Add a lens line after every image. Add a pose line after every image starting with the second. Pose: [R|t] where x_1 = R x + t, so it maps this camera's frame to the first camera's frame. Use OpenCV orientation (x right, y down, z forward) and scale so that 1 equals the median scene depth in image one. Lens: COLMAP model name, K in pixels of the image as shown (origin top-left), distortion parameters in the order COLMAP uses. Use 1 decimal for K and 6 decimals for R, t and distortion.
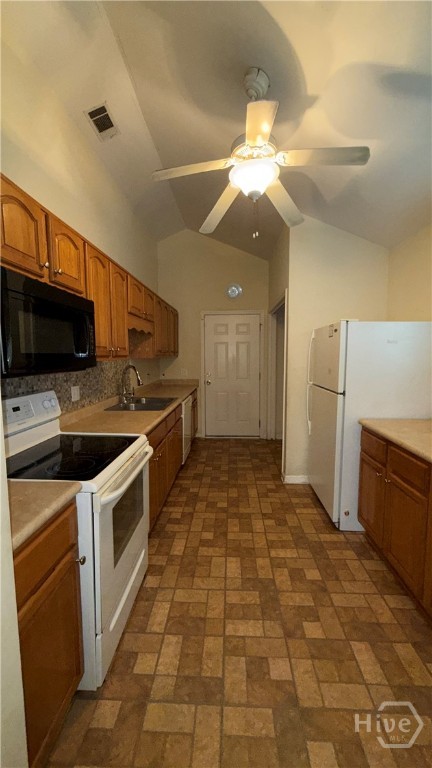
lens RADIAL K [[305.8, 0, 218.2], [0, 305.8, 382.9], [0, 0, 1]] dist [-0.002503, 0.000134]
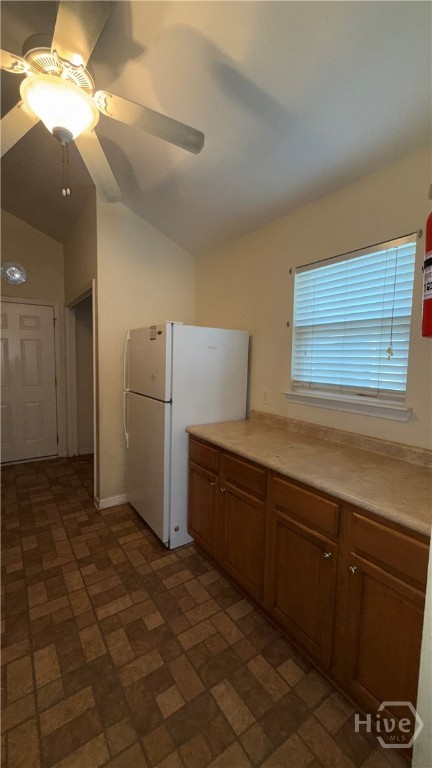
lens RADIAL K [[305.8, 0, 216.0], [0, 305.8, 382.3], [0, 0, 1]] dist [-0.002503, 0.000134]
pose [[0.796672, -0.030644, 0.603635, -0.036698], [0.033852, 0.999409, 0.006058, -0.025291], [-0.603463, 0.015608, 0.797238, 0.186160]]
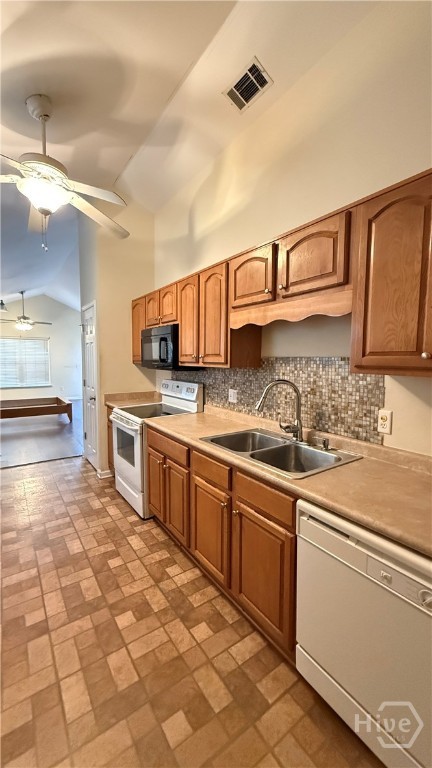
lens RADIAL K [[305.8, 0, 215.9], [0, 305.8, 382.9], [0, 0, 1]] dist [-0.002503, 0.000134]
pose [[-0.793638, 0.046468, -0.606614, 0.266375], [-0.058265, 0.986691, 0.151812, -0.185401], [0.605594, 0.155828, -0.780367, 1.903495]]
